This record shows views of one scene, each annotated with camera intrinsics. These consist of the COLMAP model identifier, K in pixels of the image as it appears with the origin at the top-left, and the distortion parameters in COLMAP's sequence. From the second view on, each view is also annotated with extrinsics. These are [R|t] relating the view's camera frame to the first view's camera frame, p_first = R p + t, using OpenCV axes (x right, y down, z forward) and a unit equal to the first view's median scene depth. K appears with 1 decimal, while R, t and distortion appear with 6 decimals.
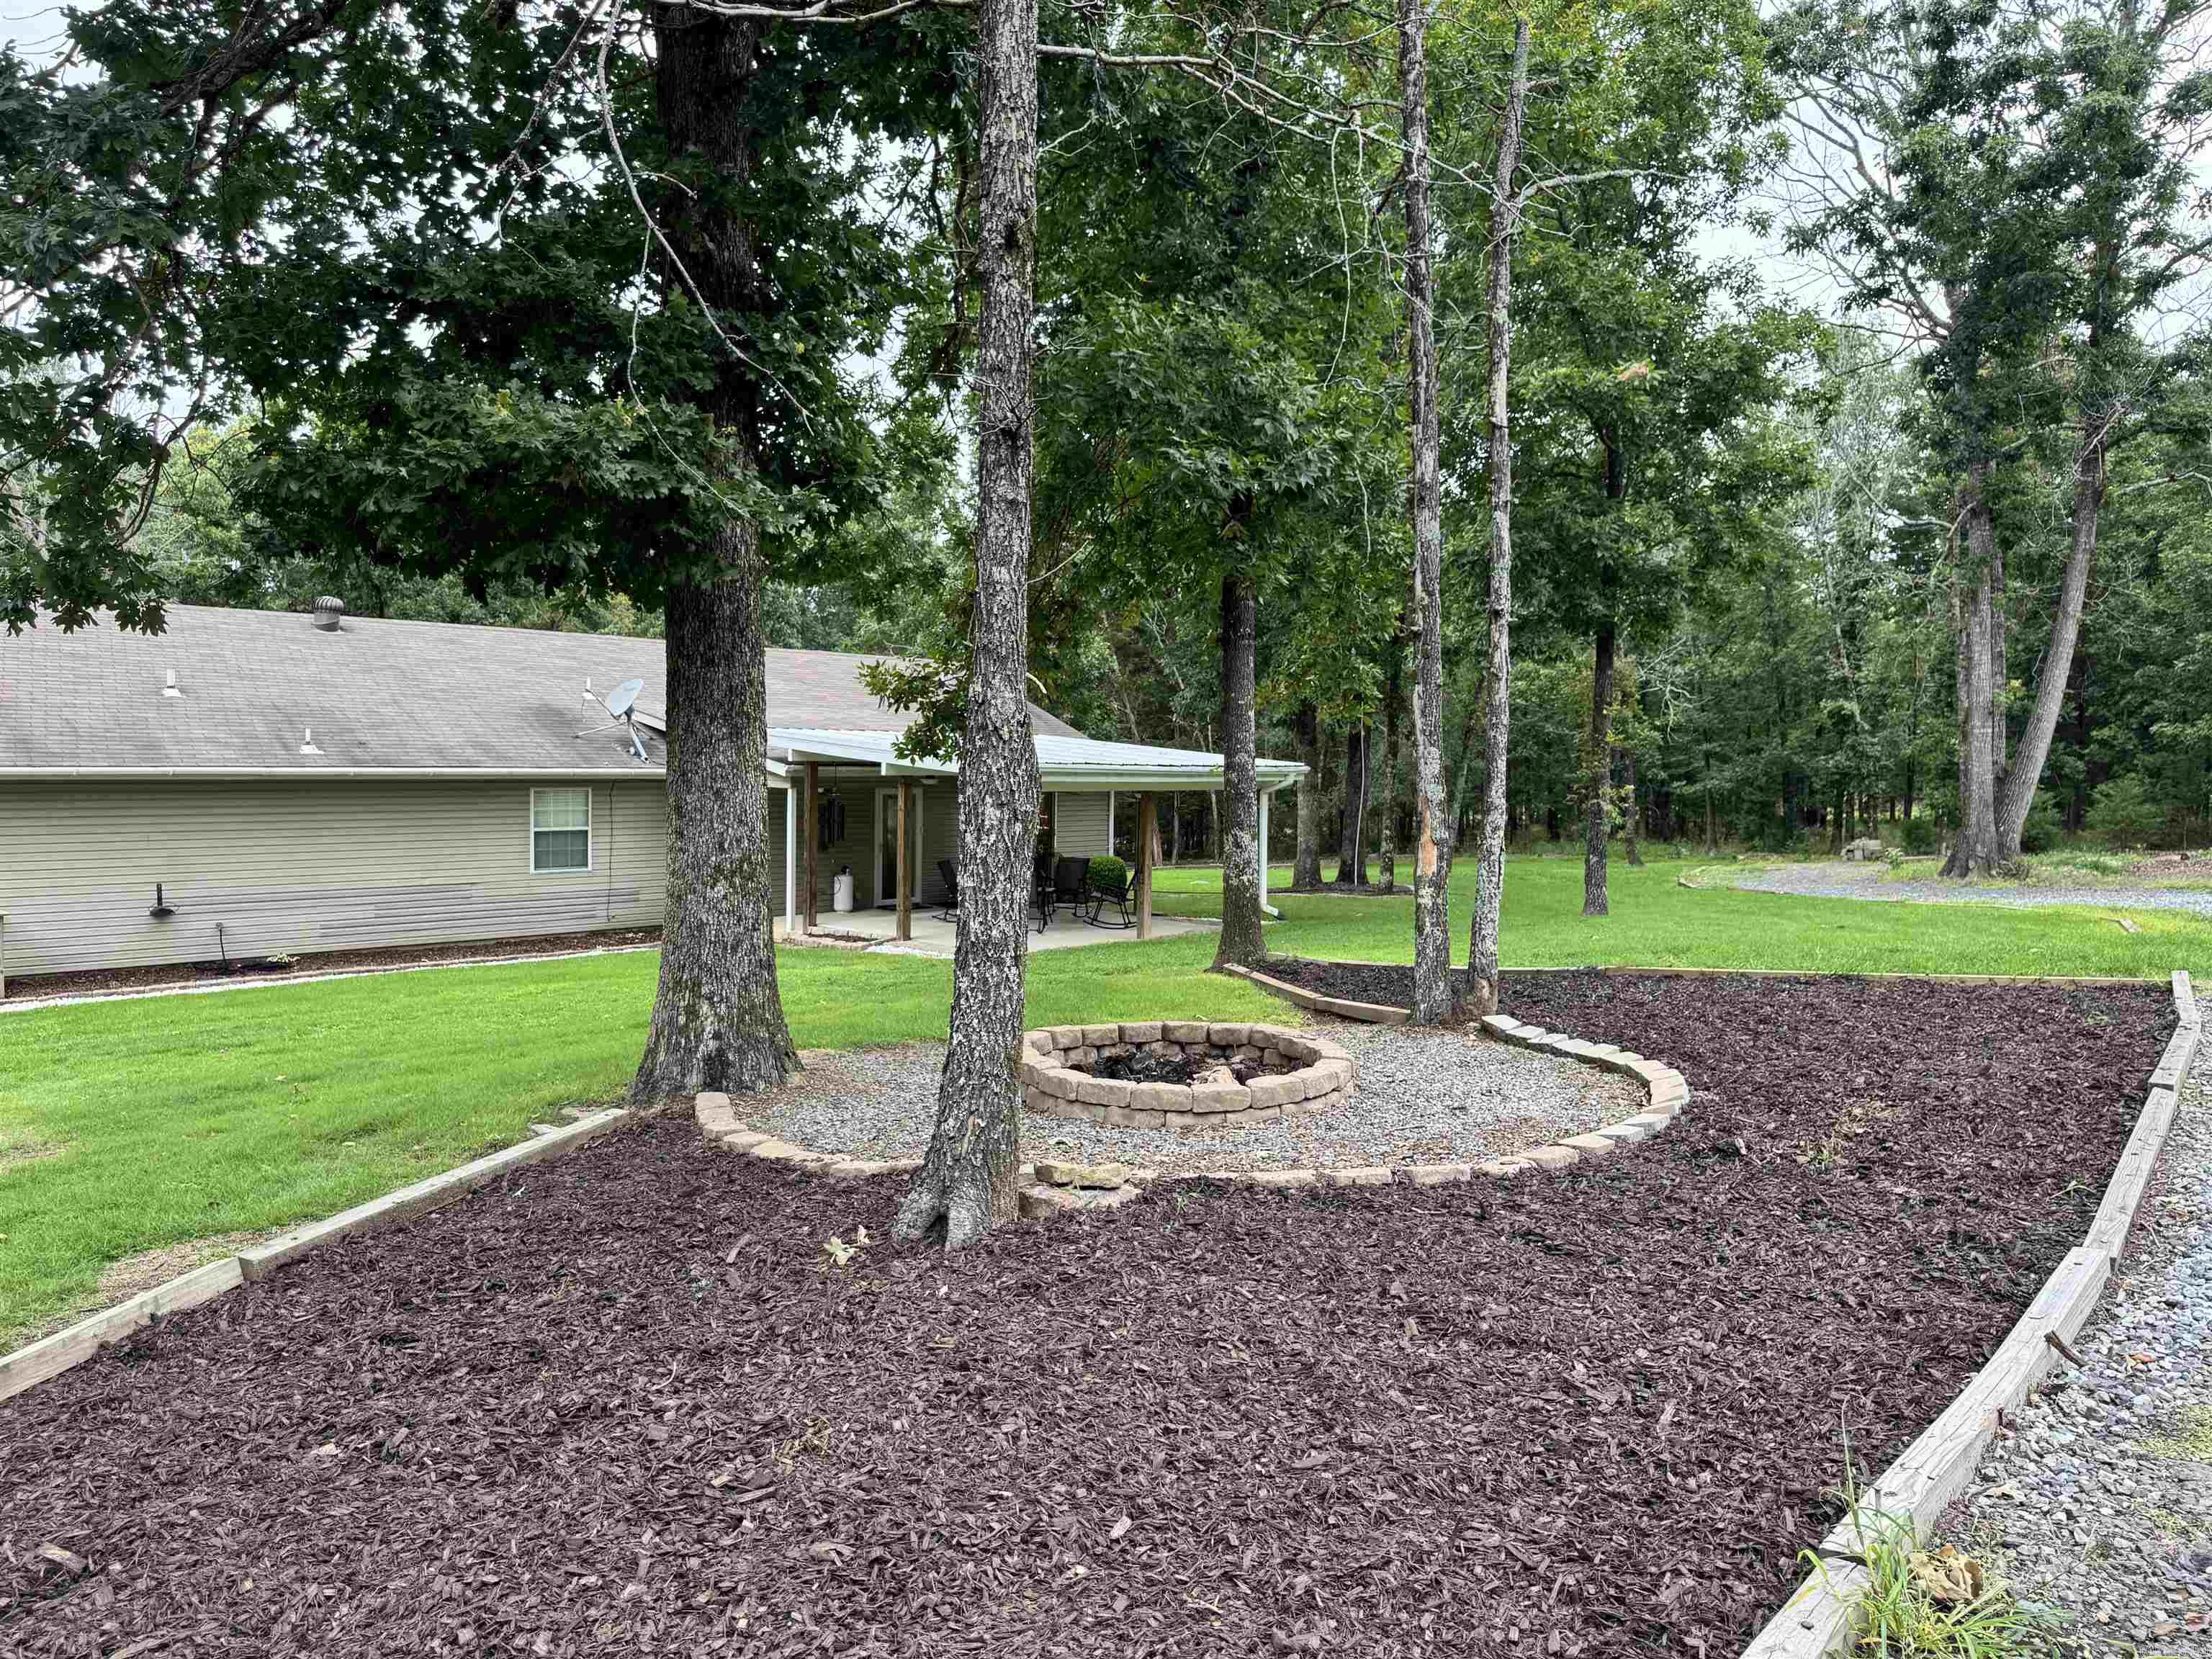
lens RADIAL K [[1556.7, 0, 1106.0], [0, 1556.7, 829.5], [0, 0, 1]] dist [0.040902, -0.060318]
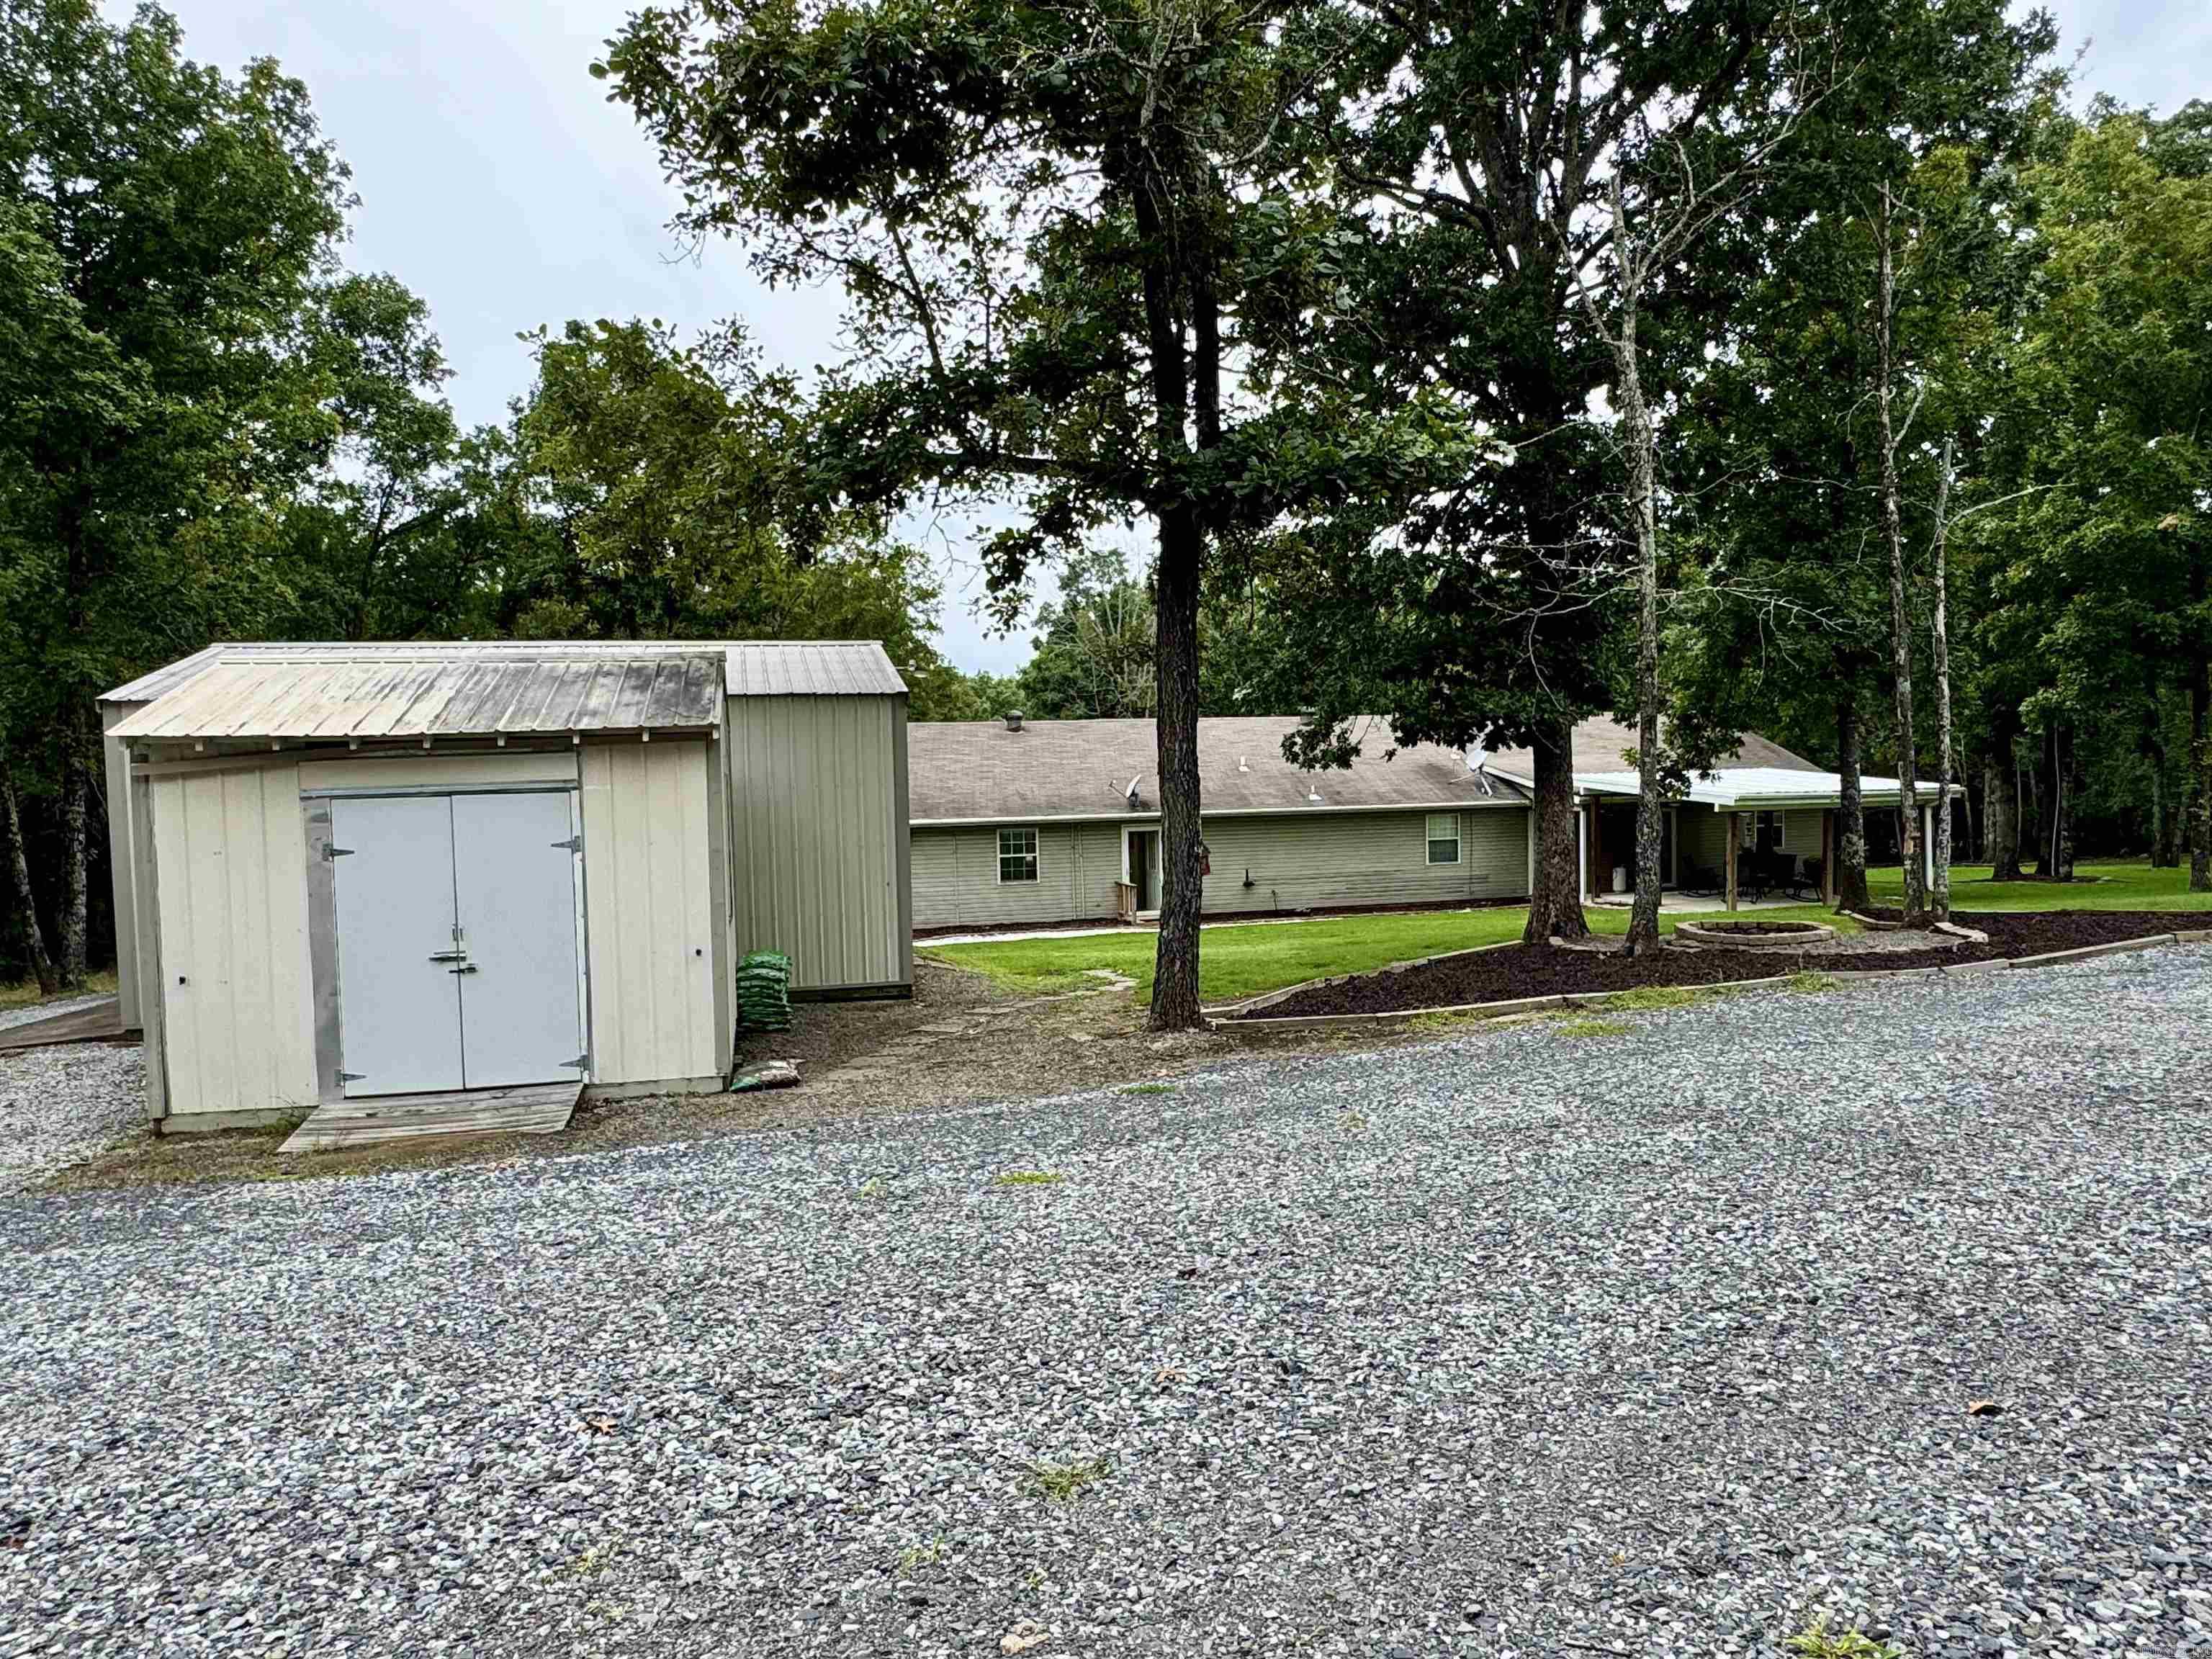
lens RADIAL K [[1396.0, 0, 1106.0], [0, 1396.0, 829.5], [0, 0, 1]] dist [0.003026, 0.000370]
pose [[0.864286, -0.014416, -0.502795, 0.101480], [0.009536, 0.999879, -0.012278, 0.003994], [0.502911, 0.005817, 0.864319, -0.514423]]
